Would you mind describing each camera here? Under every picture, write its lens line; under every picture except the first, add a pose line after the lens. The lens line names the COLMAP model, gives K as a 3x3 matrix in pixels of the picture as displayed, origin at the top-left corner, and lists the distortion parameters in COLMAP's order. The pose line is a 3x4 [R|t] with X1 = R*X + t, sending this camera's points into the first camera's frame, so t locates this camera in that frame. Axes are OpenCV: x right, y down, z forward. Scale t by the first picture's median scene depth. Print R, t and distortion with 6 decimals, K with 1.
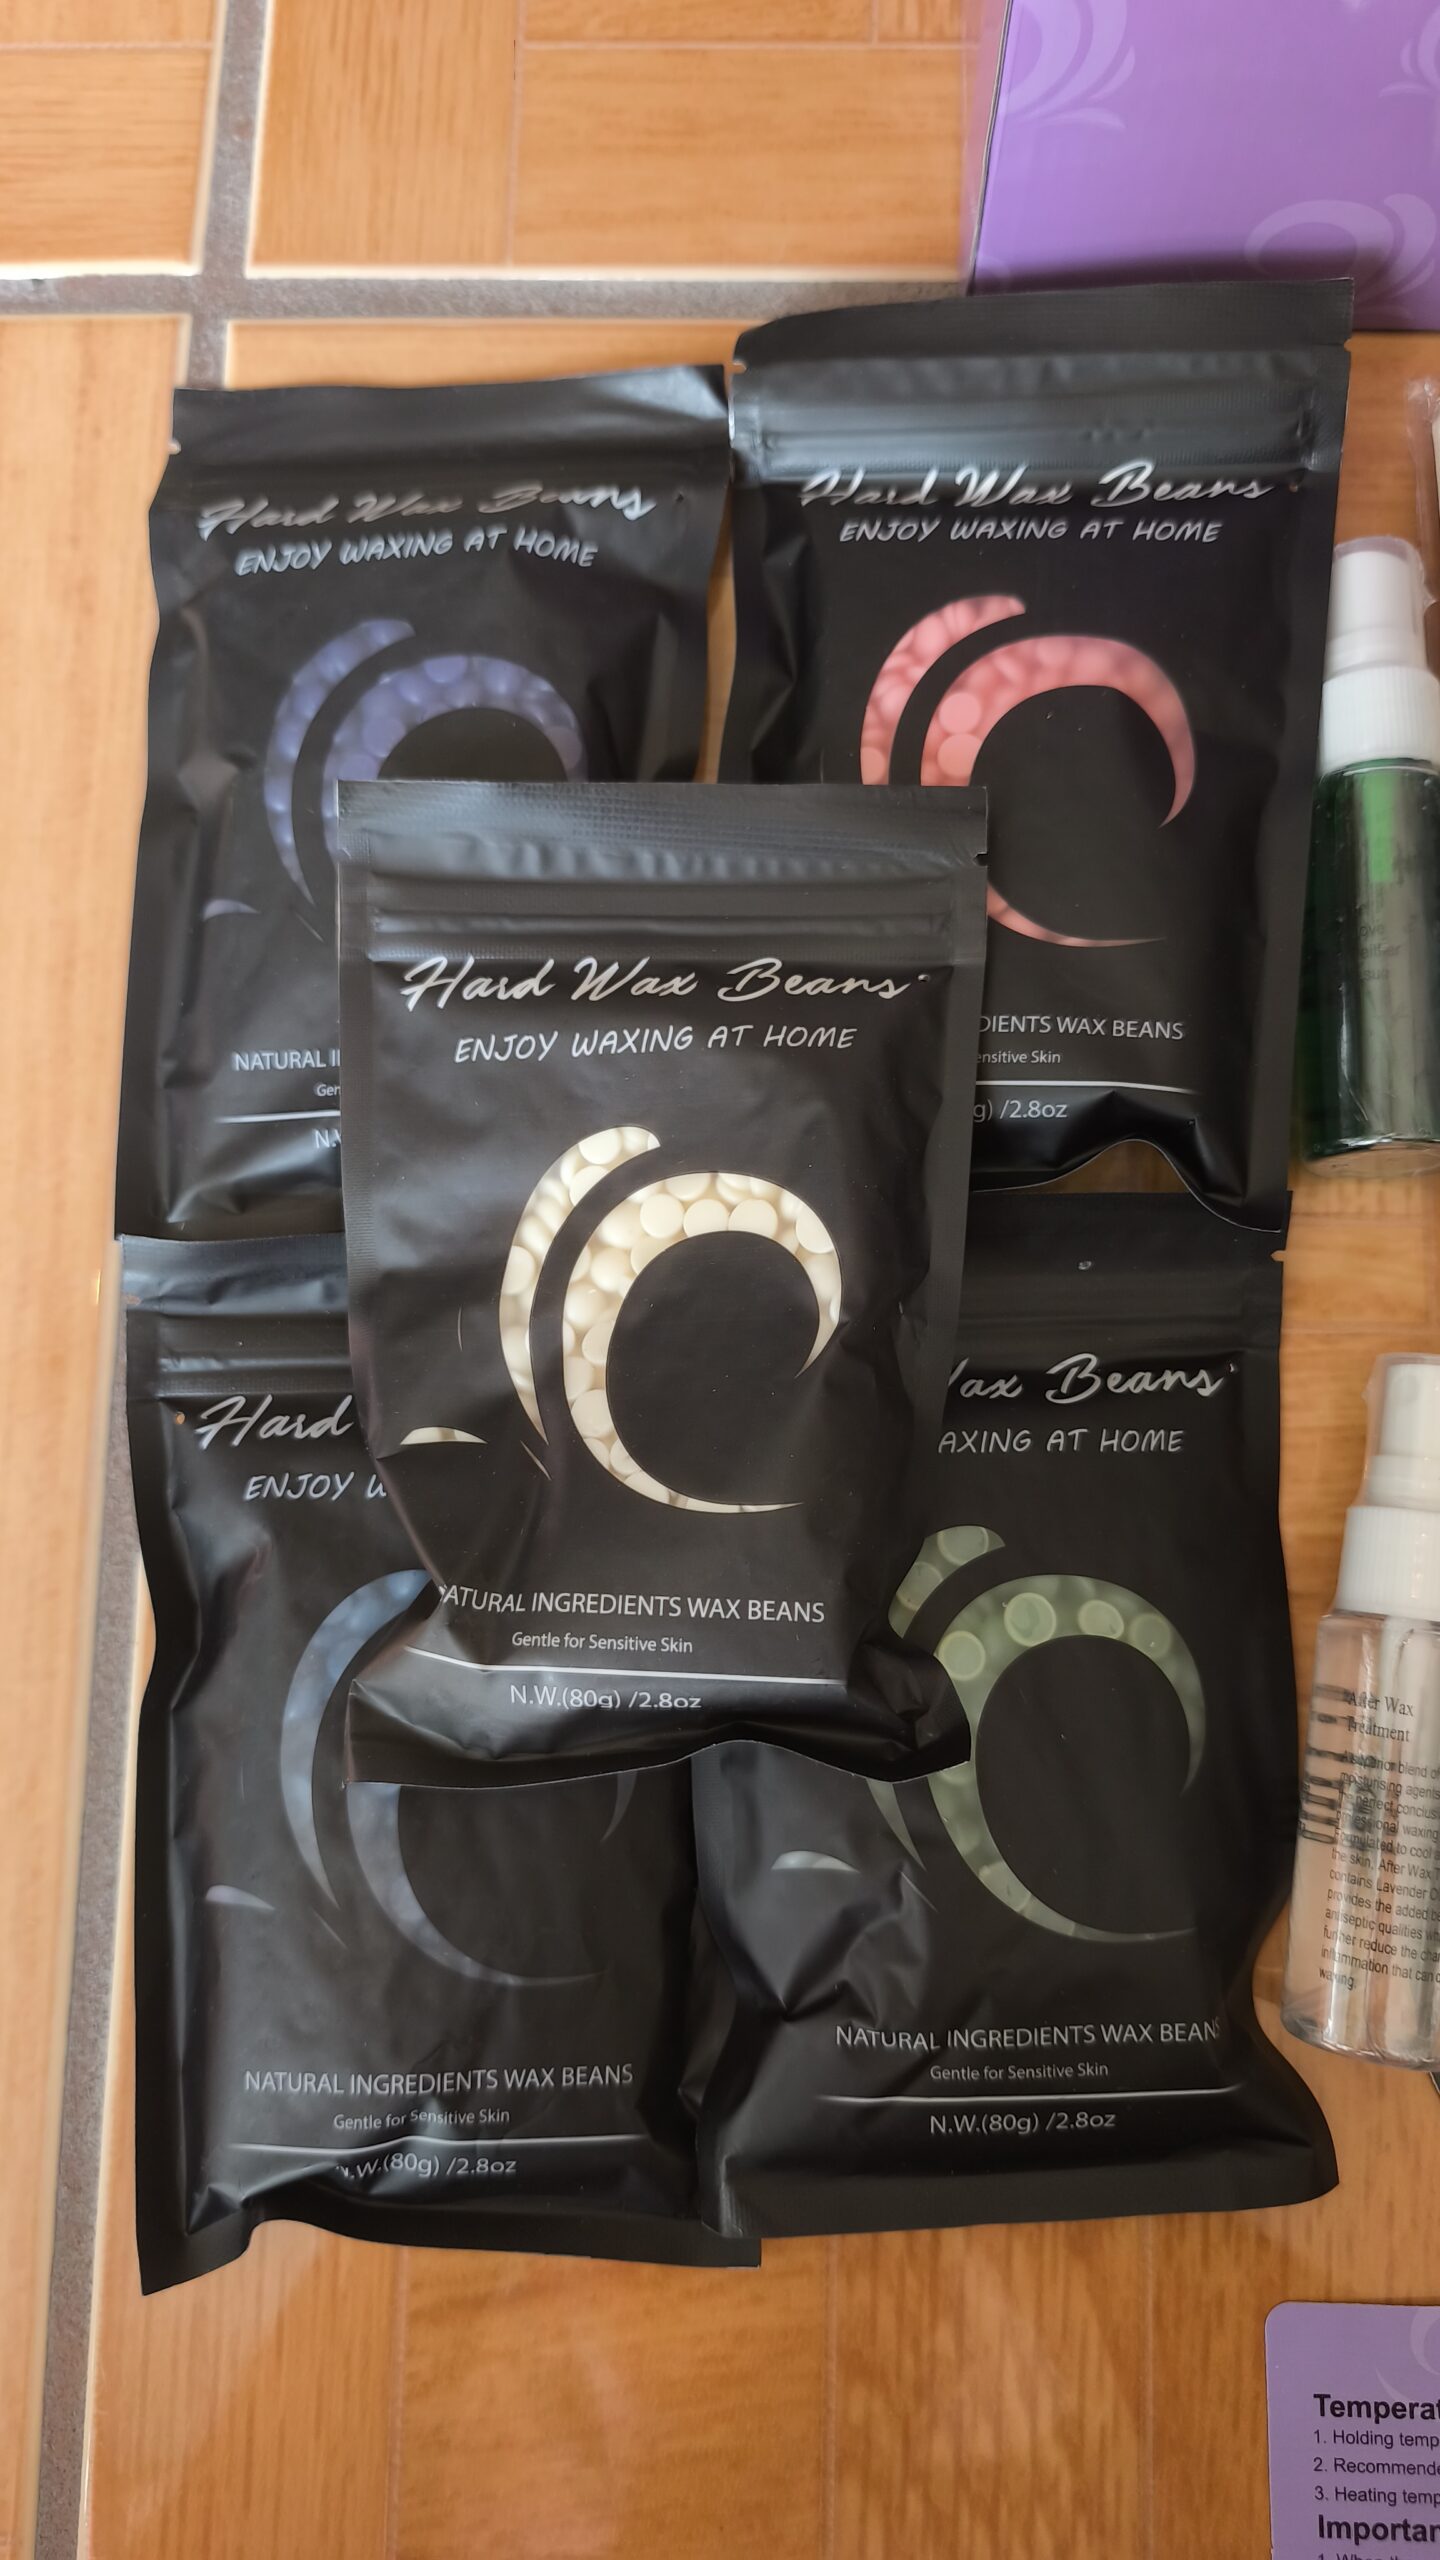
lens RADIAL K [[1798.0, 0, 720.0], [0, 1798.0, 1280.0], [0, 0, 1]] dist [-0.011068, -0.020892]
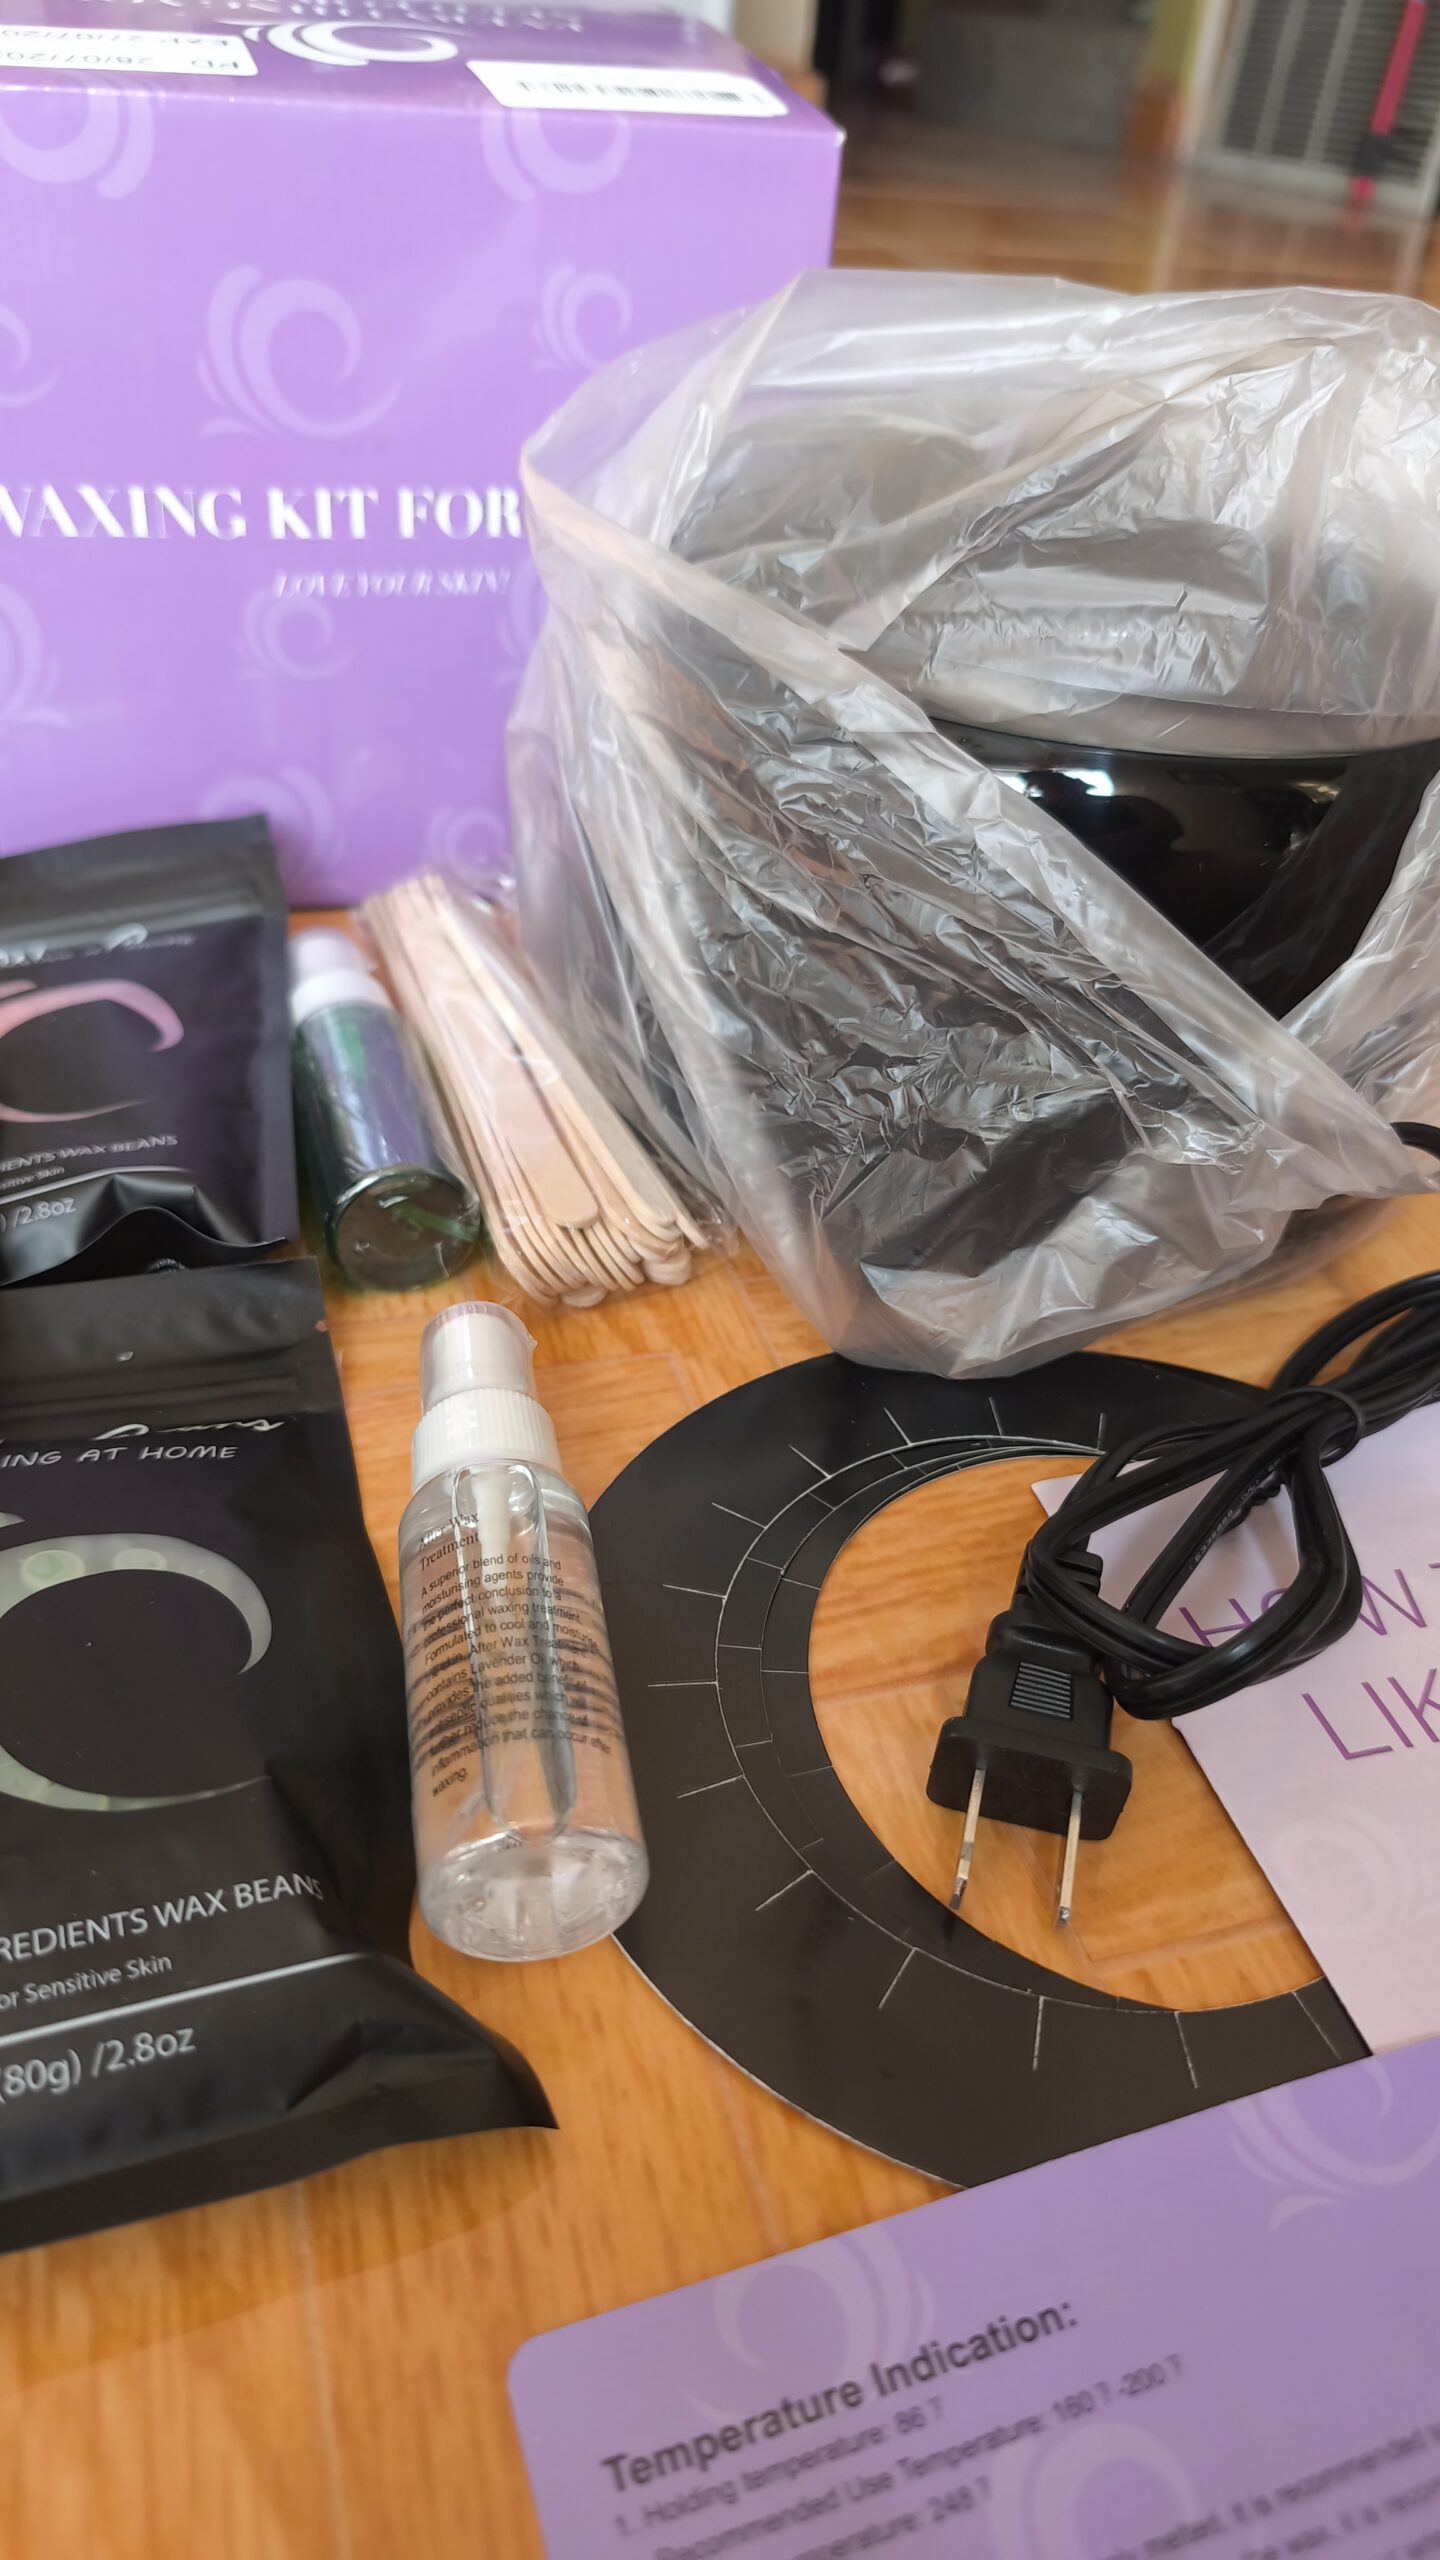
lens RADIAL K [[1798.0, 0, 720.0], [0, 1798.0, 1280.0], [0, 0, 1]] dist [-0.011068, -0.020892]
pose [[0.940813, -0.106416, 0.321786, 0.211021], [0.300613, 0.700498, -0.647251, 0.747322], [-0.156533, 0.705676, 0.691028, 0.249629]]
